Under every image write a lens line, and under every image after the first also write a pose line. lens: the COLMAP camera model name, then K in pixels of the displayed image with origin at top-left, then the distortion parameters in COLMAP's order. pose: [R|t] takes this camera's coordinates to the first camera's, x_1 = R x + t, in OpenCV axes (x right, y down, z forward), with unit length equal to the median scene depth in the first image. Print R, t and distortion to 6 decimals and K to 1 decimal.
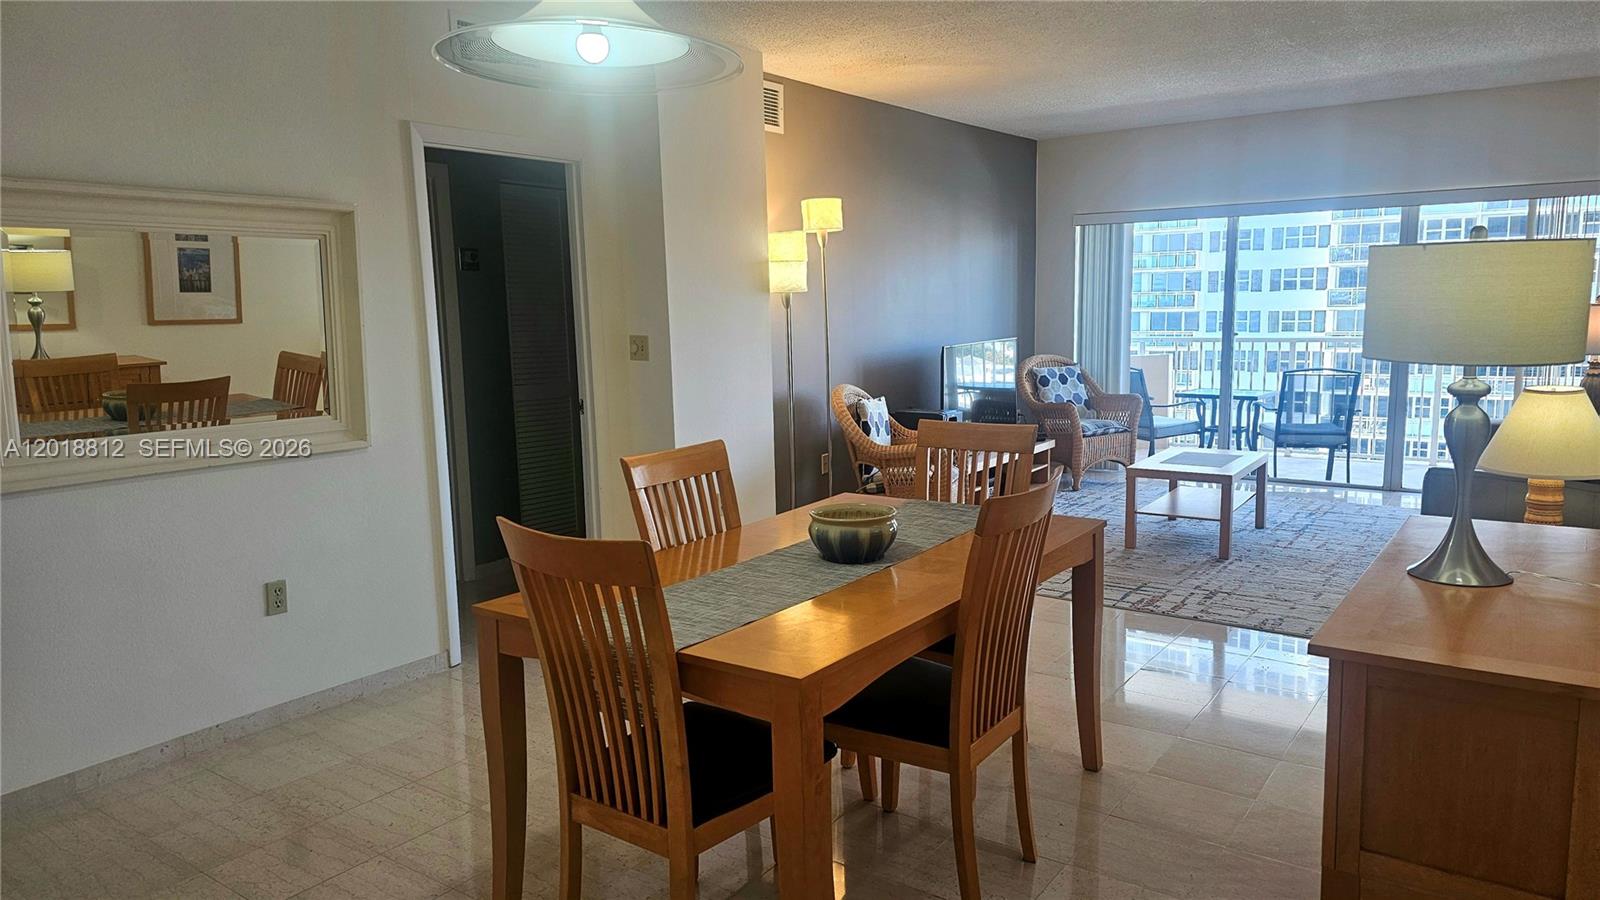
lens RADIAL K [[1056.8, 0, 817.4], [0, 1056.8, 450.6], [0, 0, 1]] dist [0.080564, -0.097387]
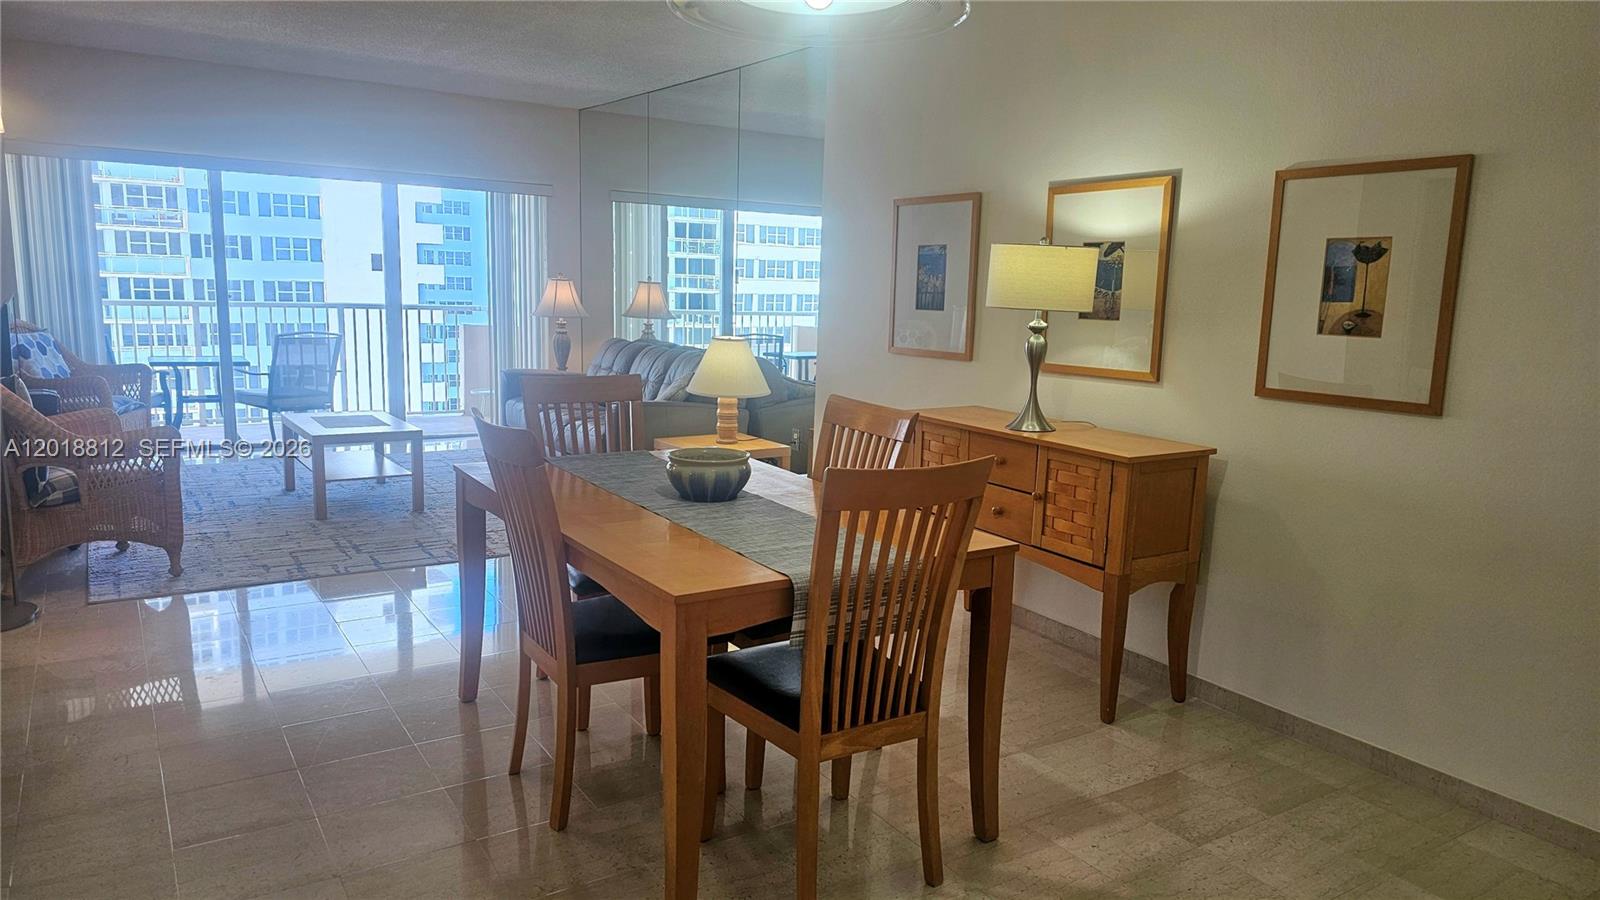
lens RADIAL K [[1056.8, 0, 817.4], [0, 1056.8, 450.6], [0, 0, 1]] dist [0.080564, -0.097387]
pose [[0.353173, -0.119093, 0.927947, -0.319782], [0.092663, 0.991440, 0.091975, -0.012016], [-0.930958, 0.053503, 0.361185, 0.177450]]
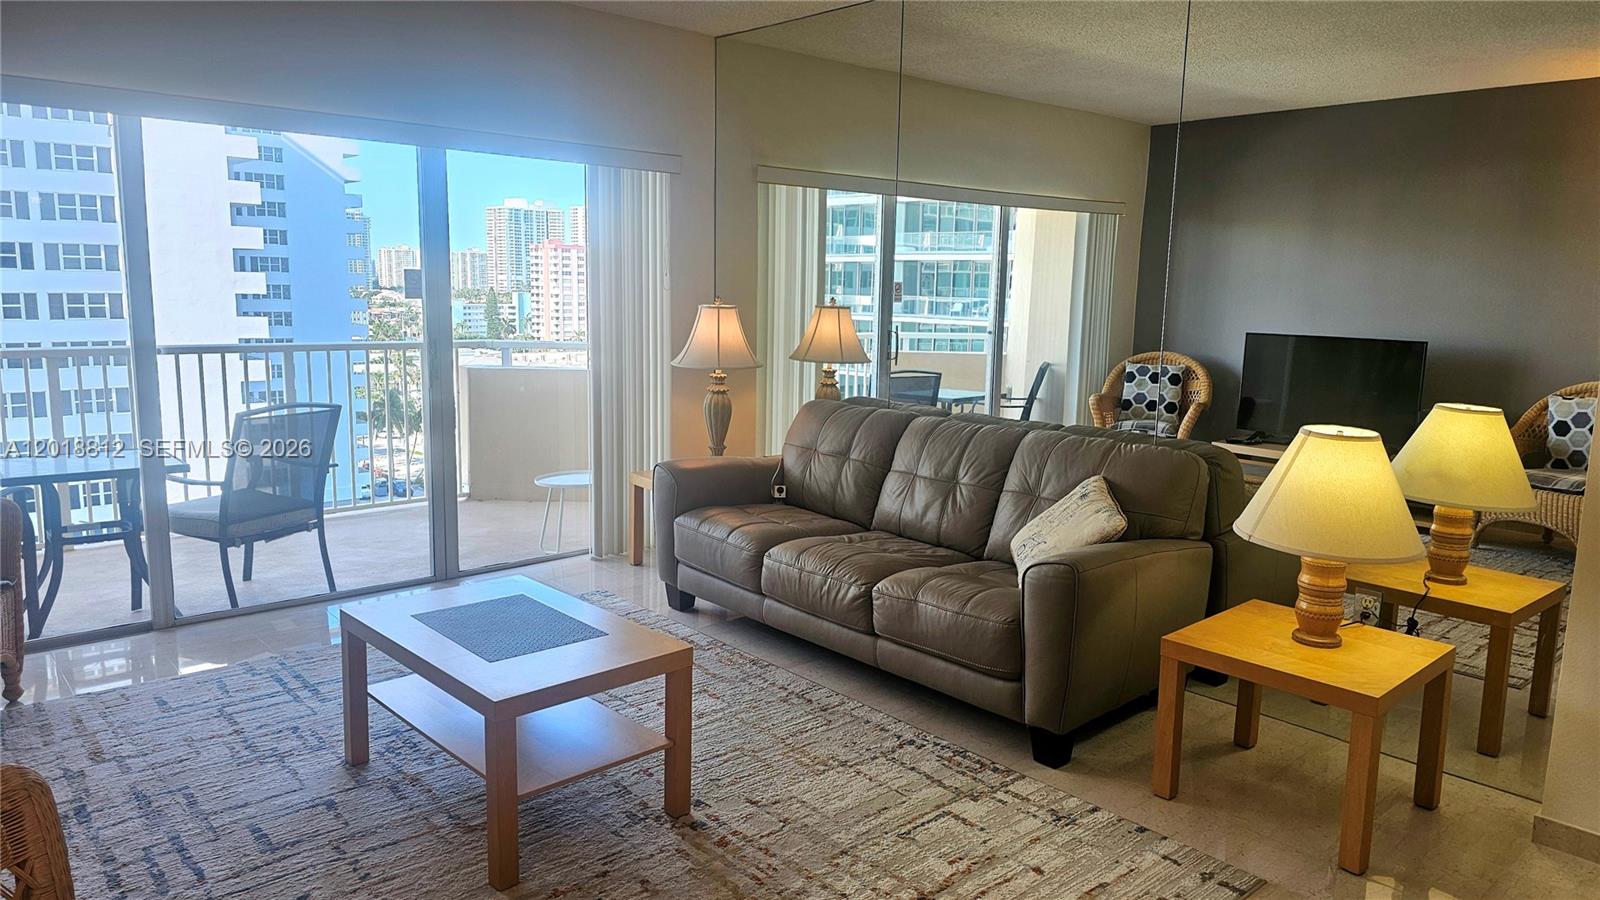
lens RADIAL K [[1073.0, 0, 800.0], [0, 1073.0, 450.0], [0, 0, 1]] dist [0.021313, -0.001135]
pose [[0.224946, -0.129335, 0.965749, -0.048754], [0.118301, 0.987444, 0.104685, -0.079089], [-0.967163, 0.090700, 0.237422, 0.573477]]
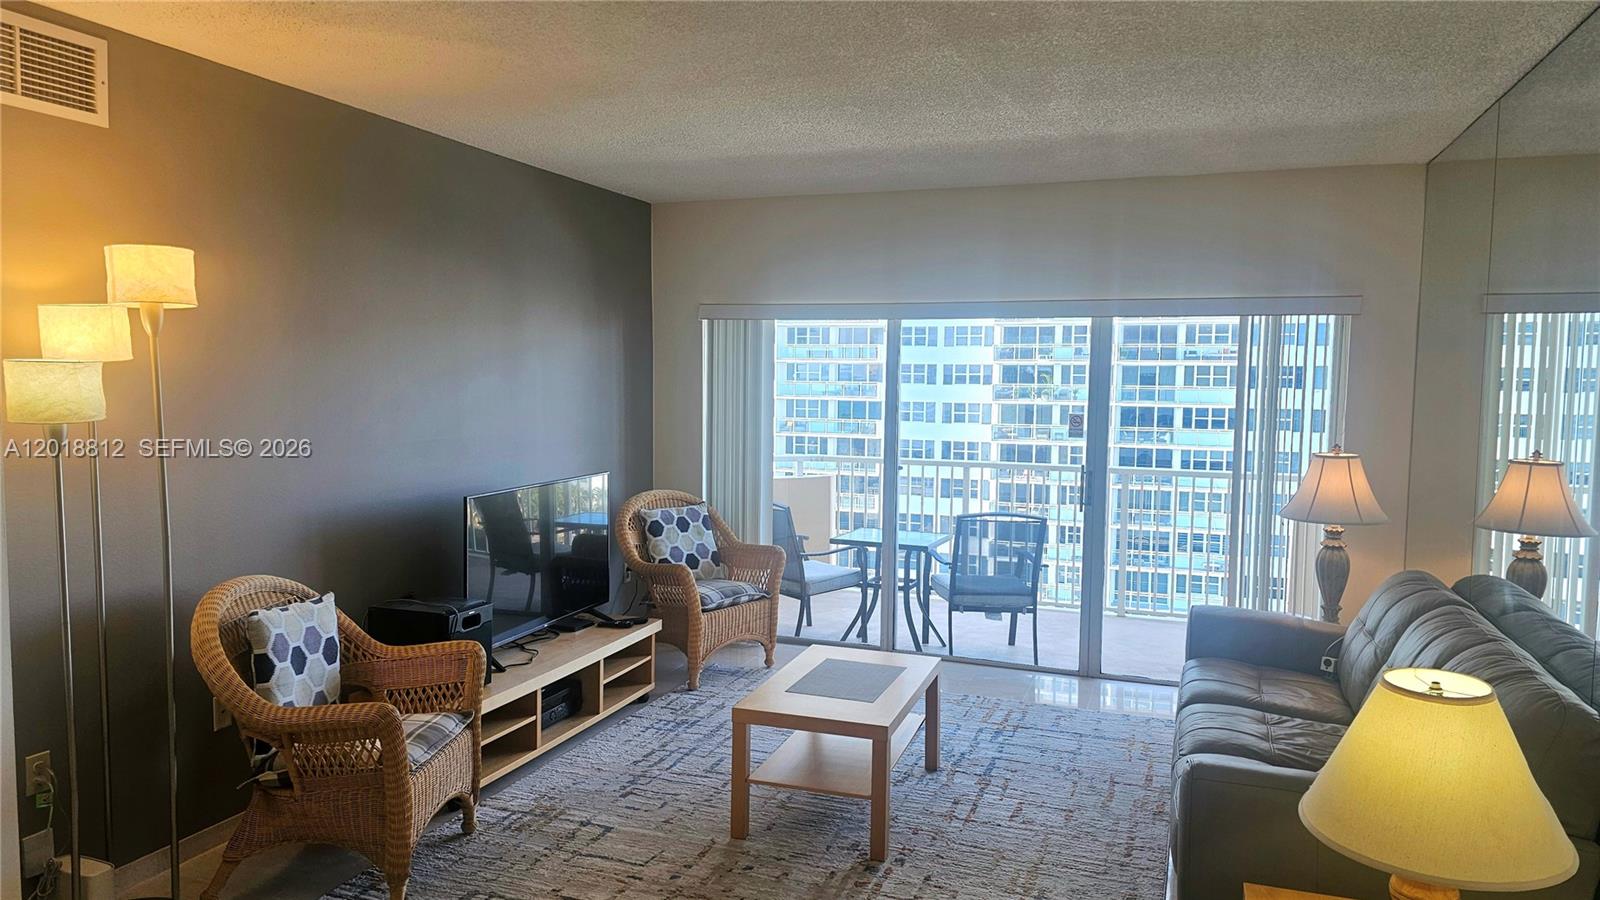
lens RADIAL K [[1056.8, 0, 817.4], [0, 1056.8, 450.6], [0, 0, 1]] dist [0.080564, -0.097387]
pose [[0.961125, 0.013832, 0.275765, 0.120443], [0.006508, 0.997332, -0.072708, -0.065318], [-0.276035, 0.071677, 0.958471, 0.276957]]
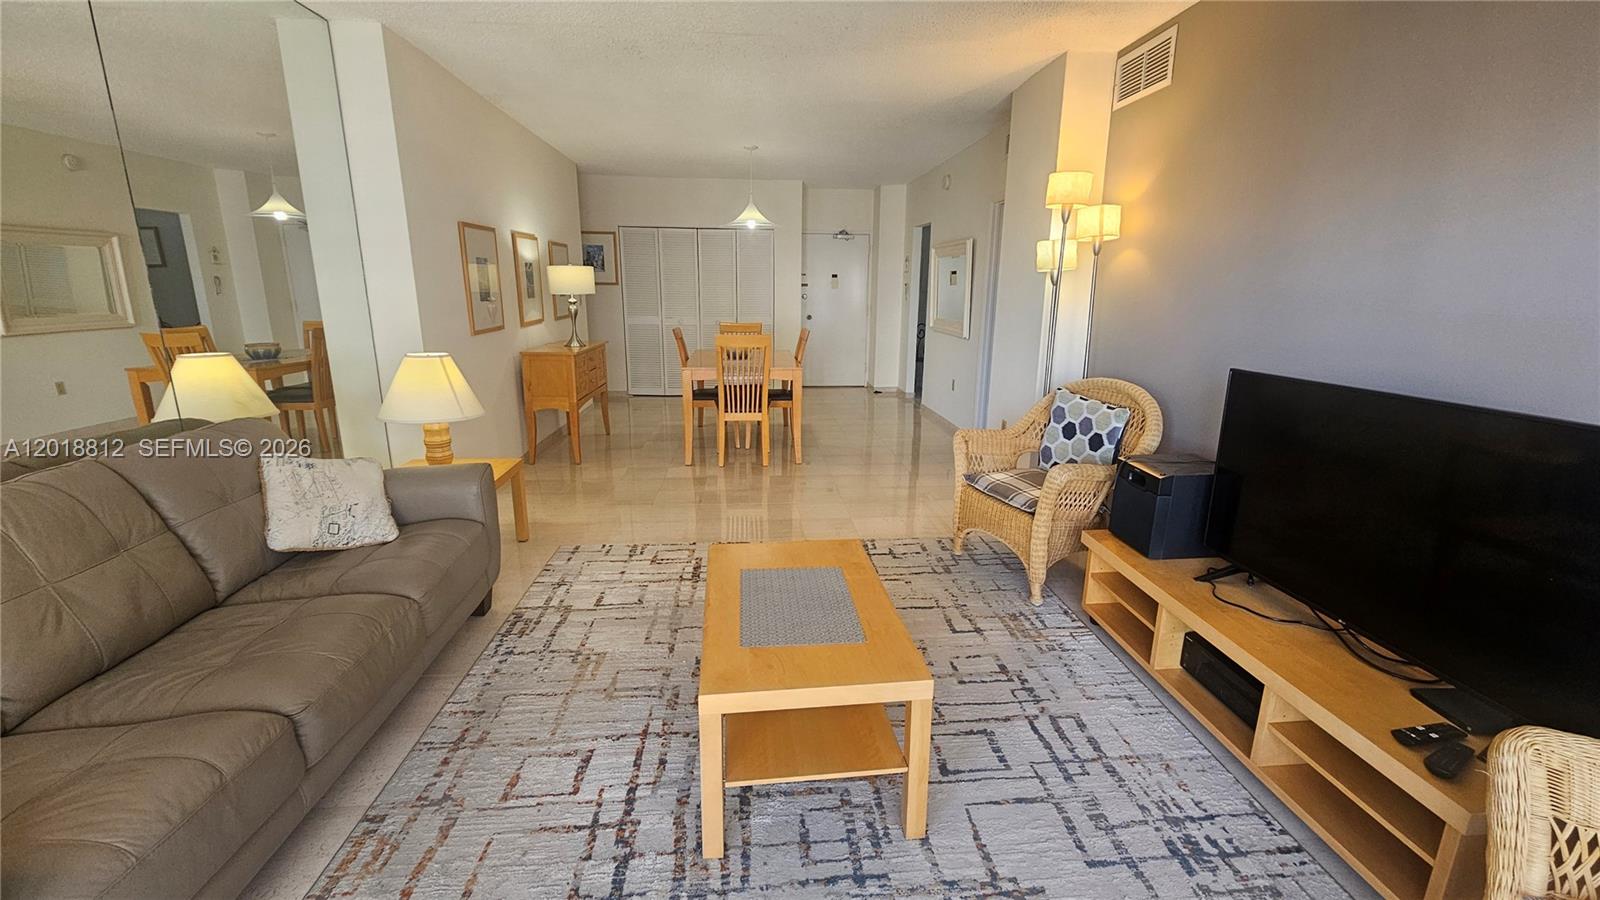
lens RADIAL K [[652.9, 0, 803.4], [0, 652.9, 441.6], [0, 0, 1]] dist [-0.000927, -0.000285]
pose [[-0.760332, 0.166778, -0.627759, 0.415826], [-0.083962, 0.933129, 0.349600, -0.134916], [0.644086, 0.318520, -0.695485, 0.915153]]
